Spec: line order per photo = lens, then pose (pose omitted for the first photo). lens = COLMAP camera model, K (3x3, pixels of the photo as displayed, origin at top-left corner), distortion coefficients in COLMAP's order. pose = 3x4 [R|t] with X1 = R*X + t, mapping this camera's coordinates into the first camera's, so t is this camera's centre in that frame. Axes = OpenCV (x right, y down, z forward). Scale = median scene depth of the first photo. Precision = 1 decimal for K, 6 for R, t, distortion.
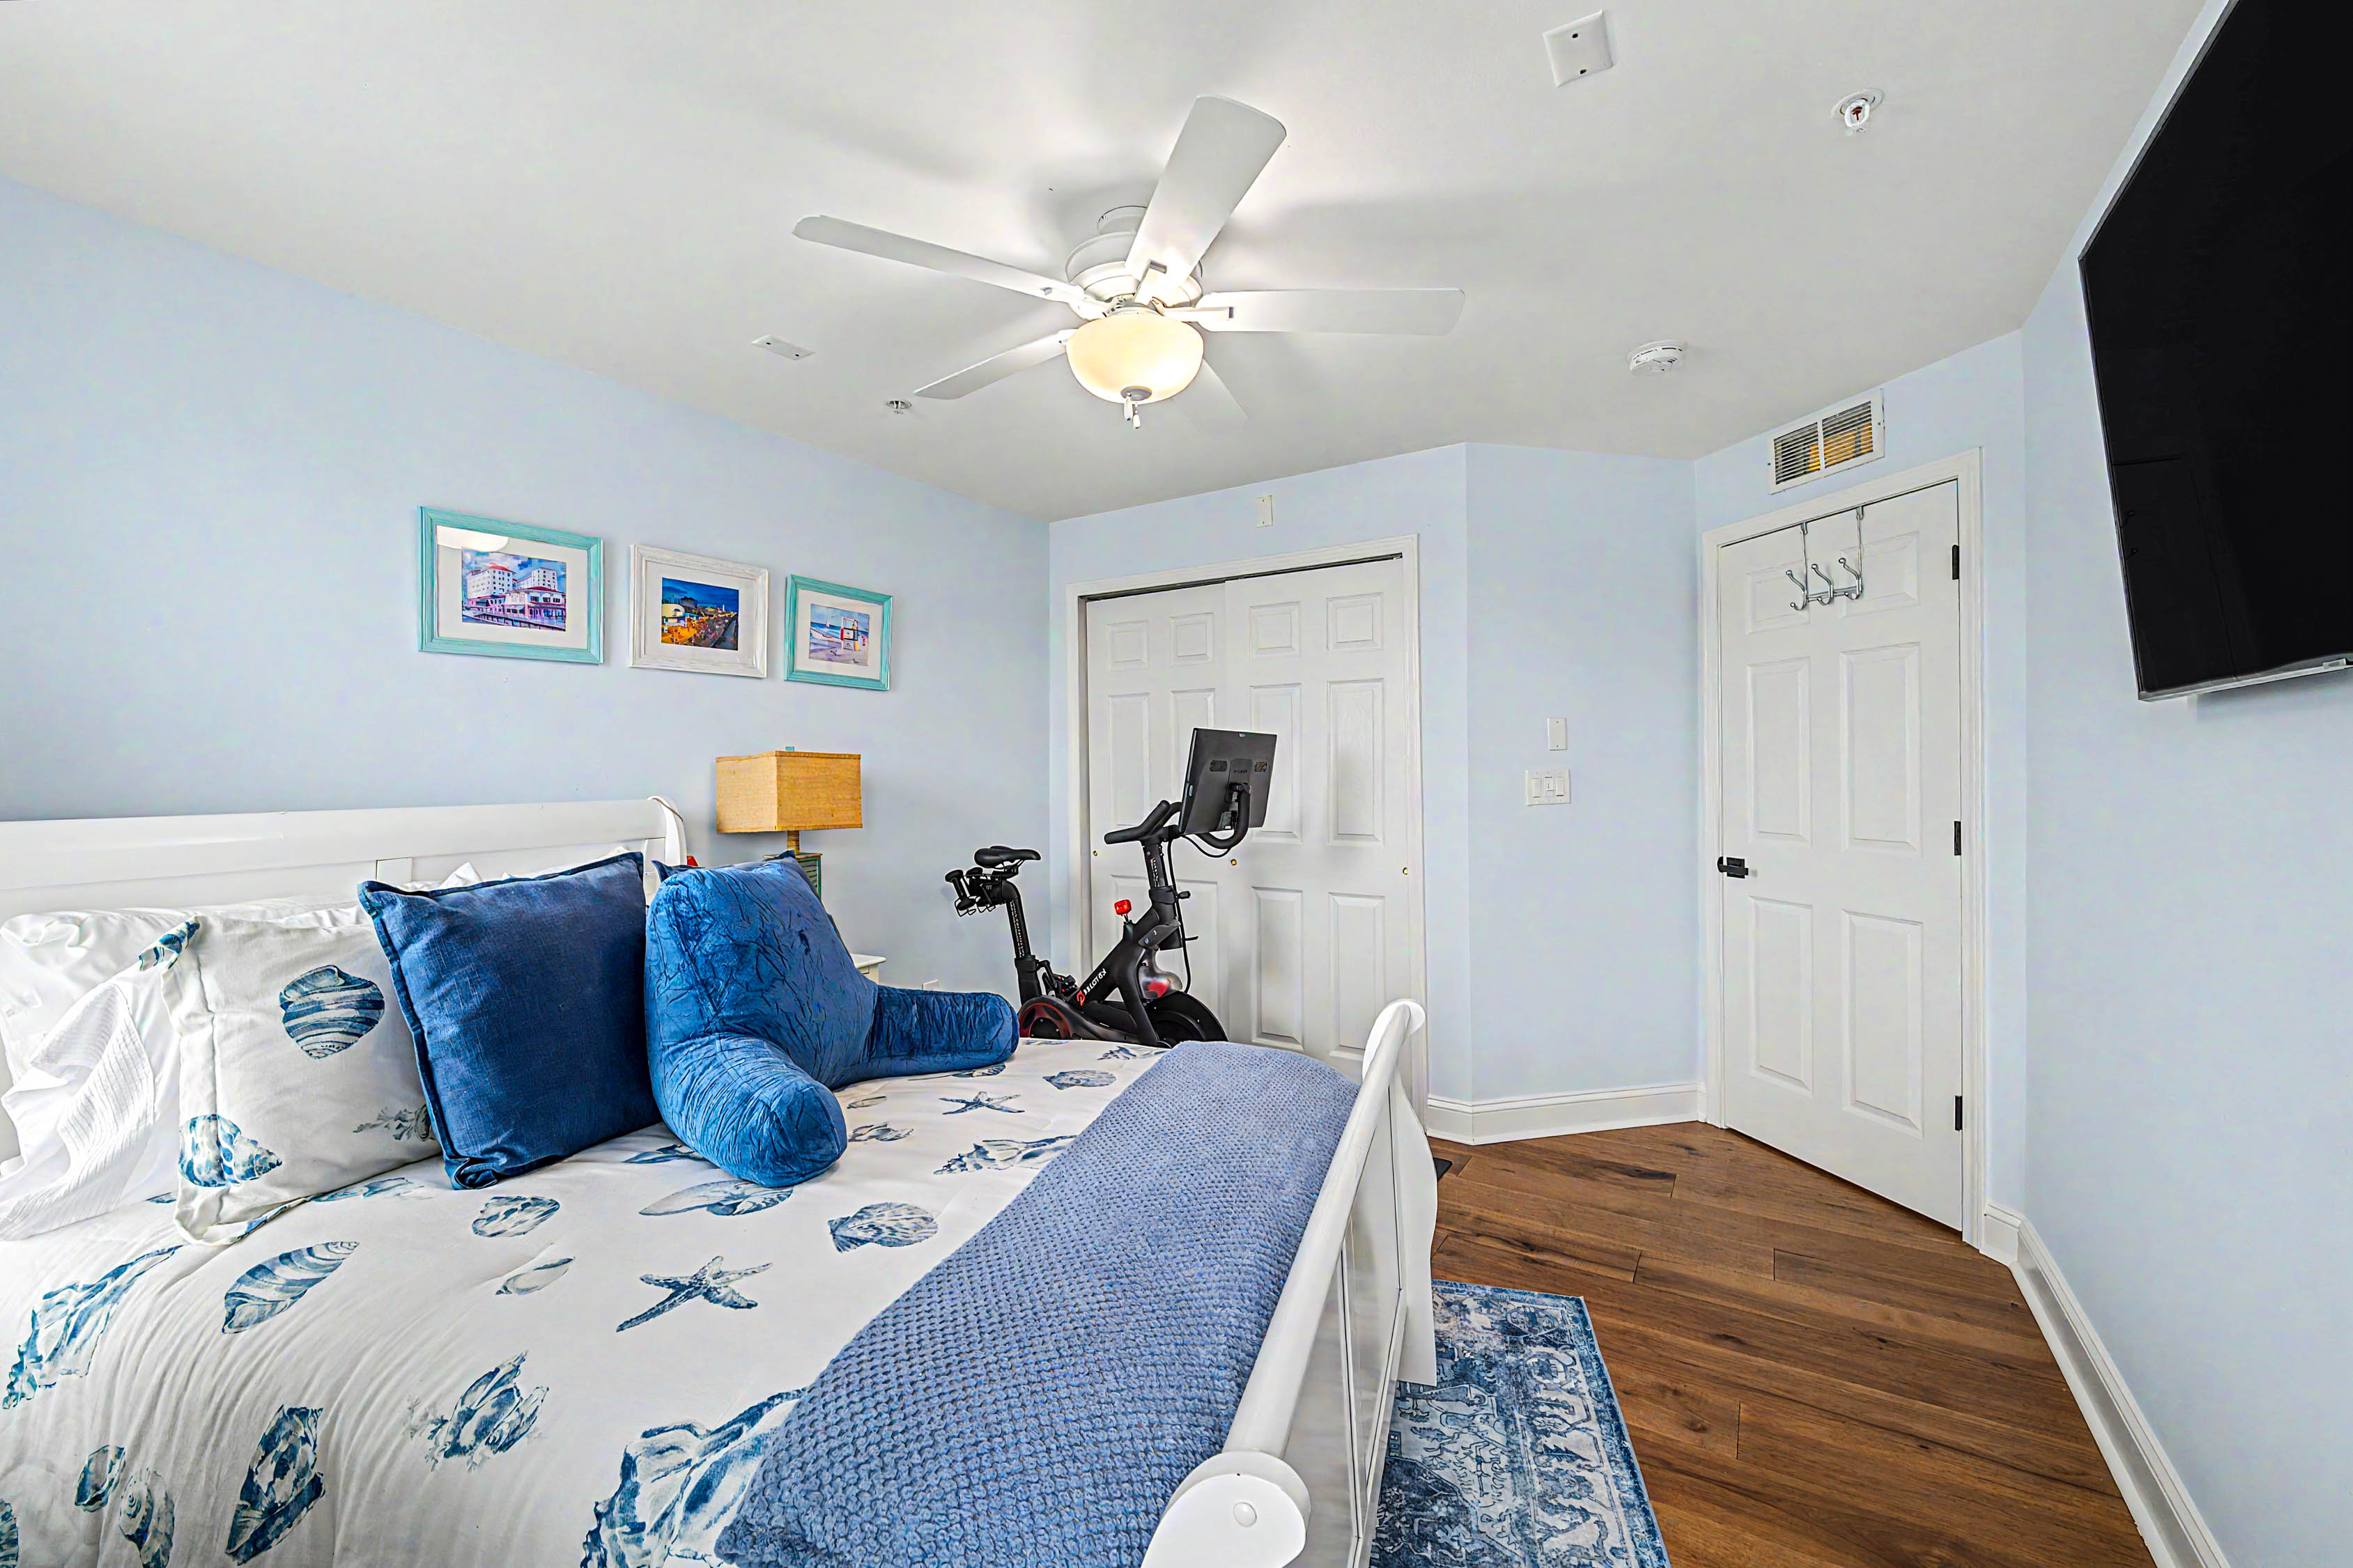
lens RADIAL K [[940.4, 0, 1164.9], [0, 940.4, 759.6], [0, 0, 1]] dist [-0.007577, -0.000063]
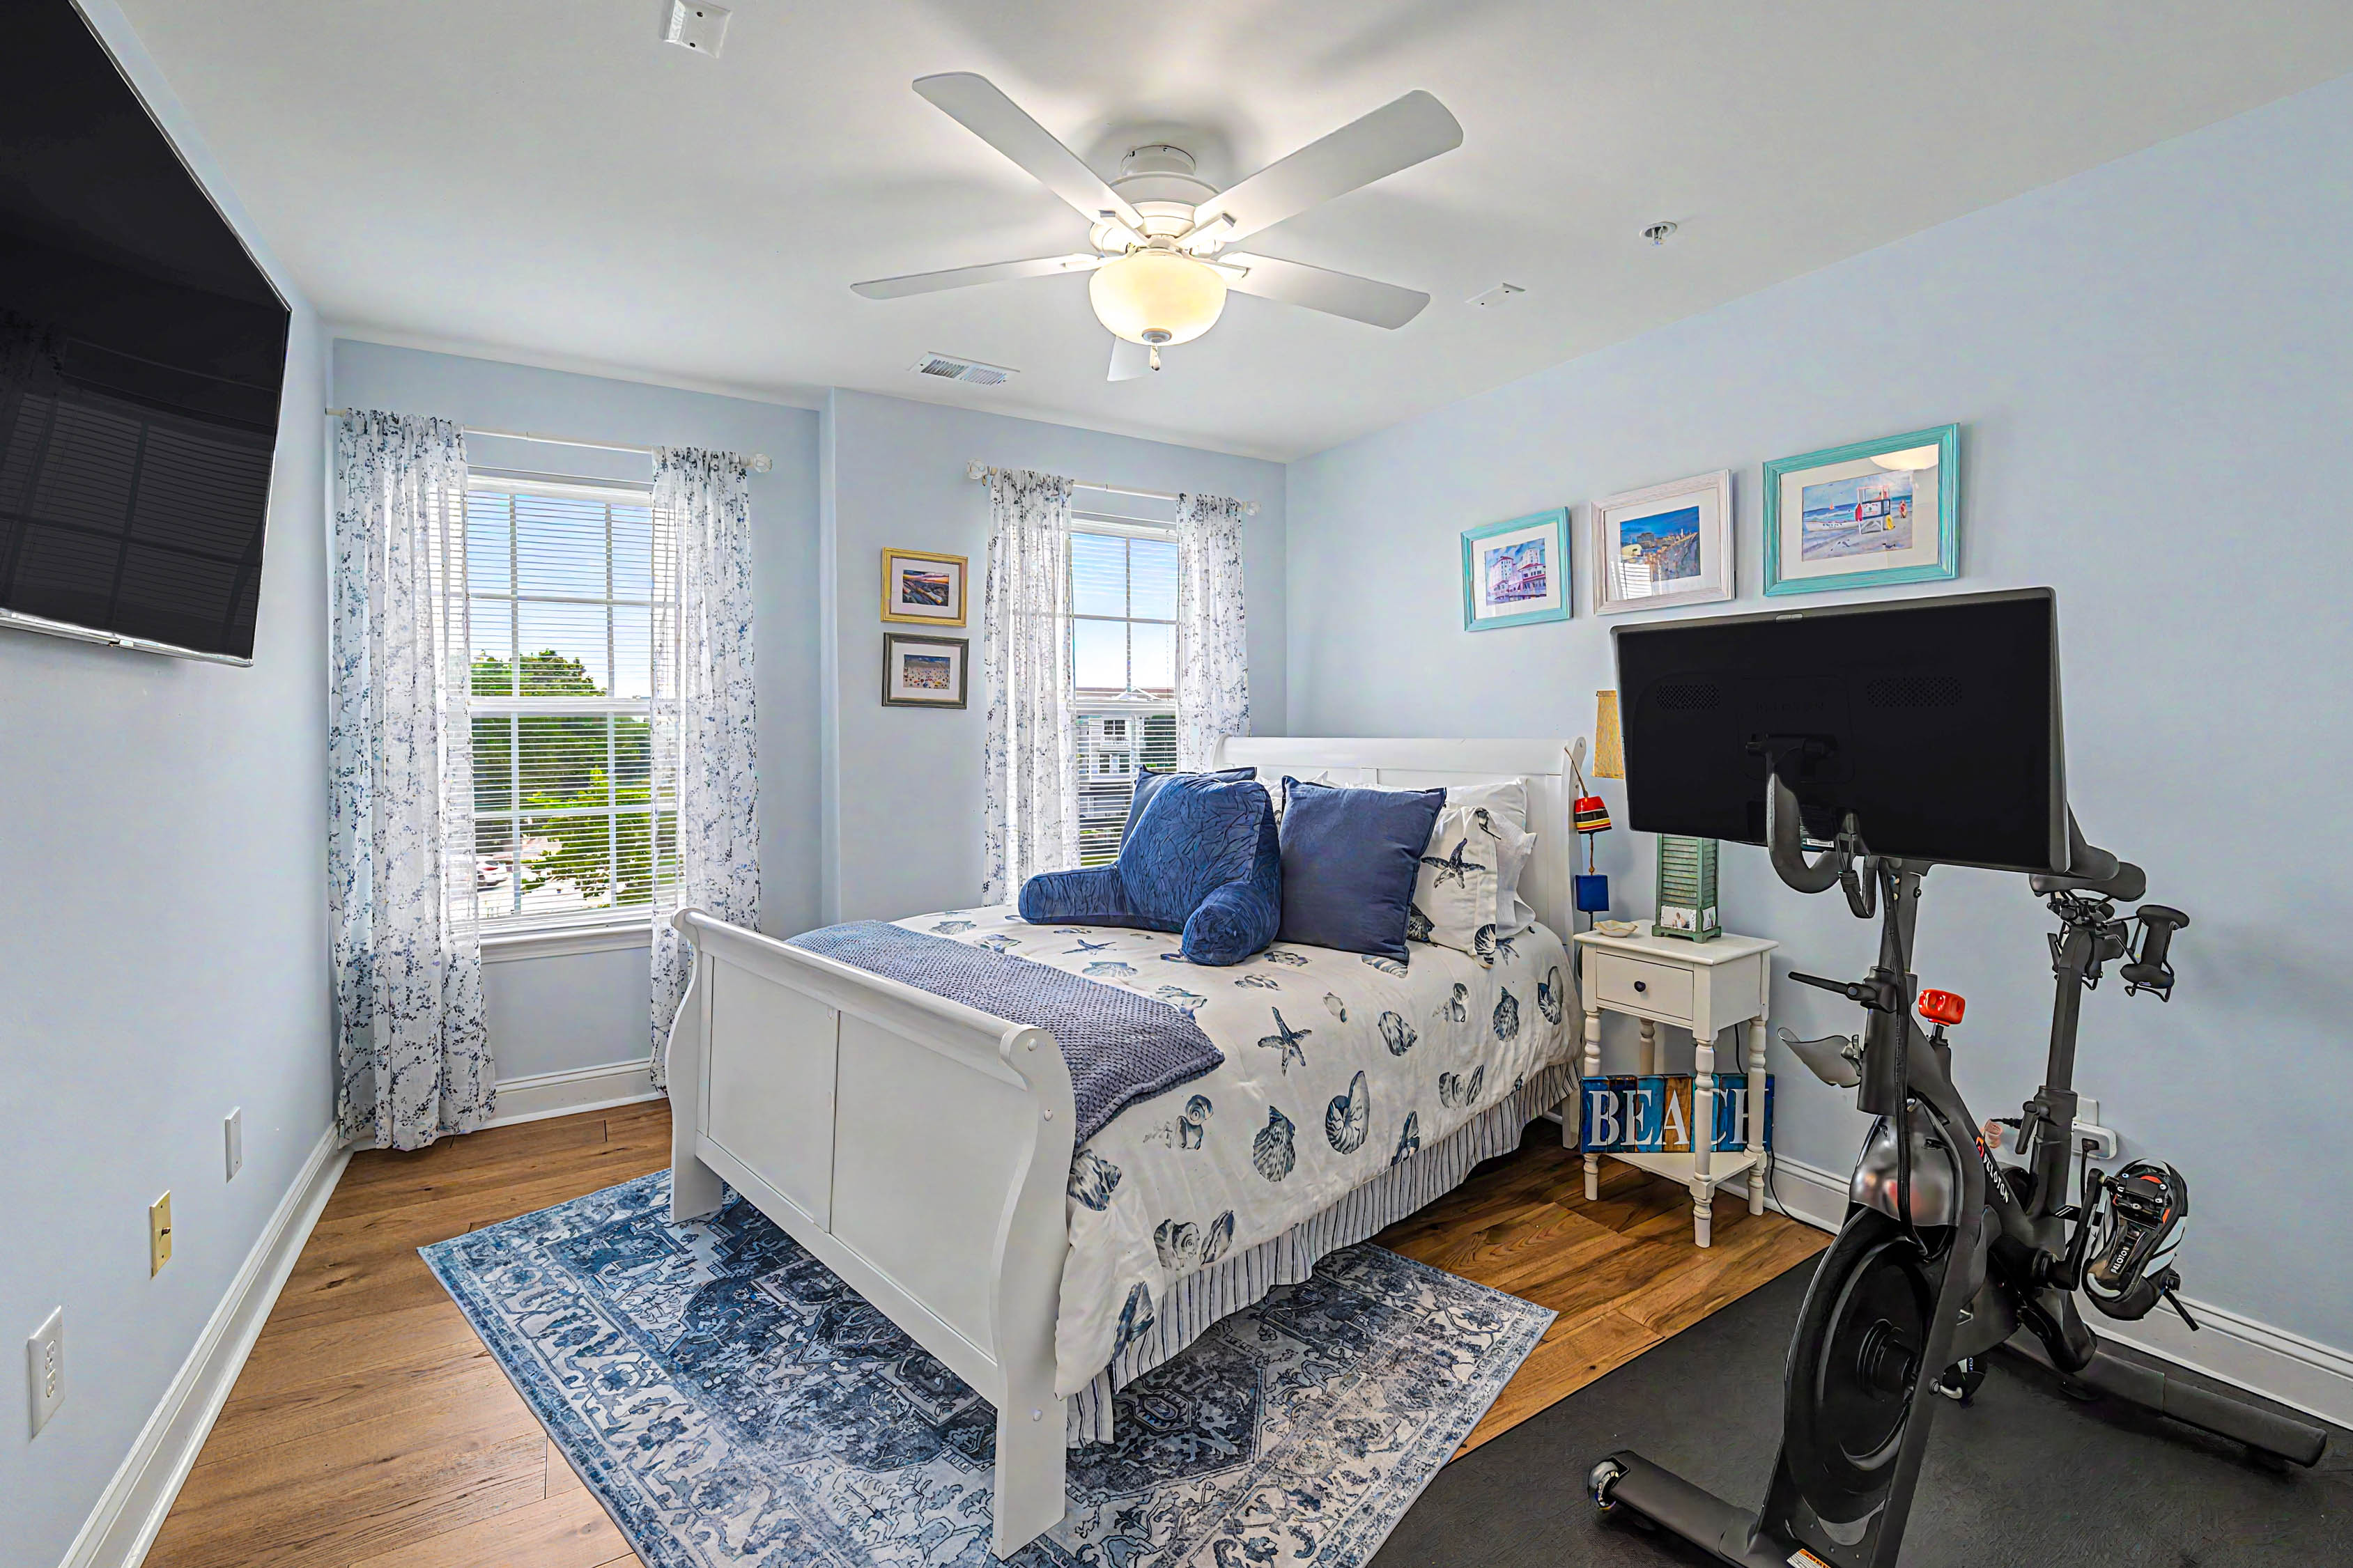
lens RADIAL K [[954.2, 0, 1163.7], [0, 954.2, 764.8], [0, 0, 1]] dist [-0.008634, -0.000181]
pose [[-0.425689, 0.048234, -0.903583, 0.873097], [0.017337, 0.998830, 0.045150, 0.017033], [0.904703, 0.003555, -0.426027, 1.429414]]
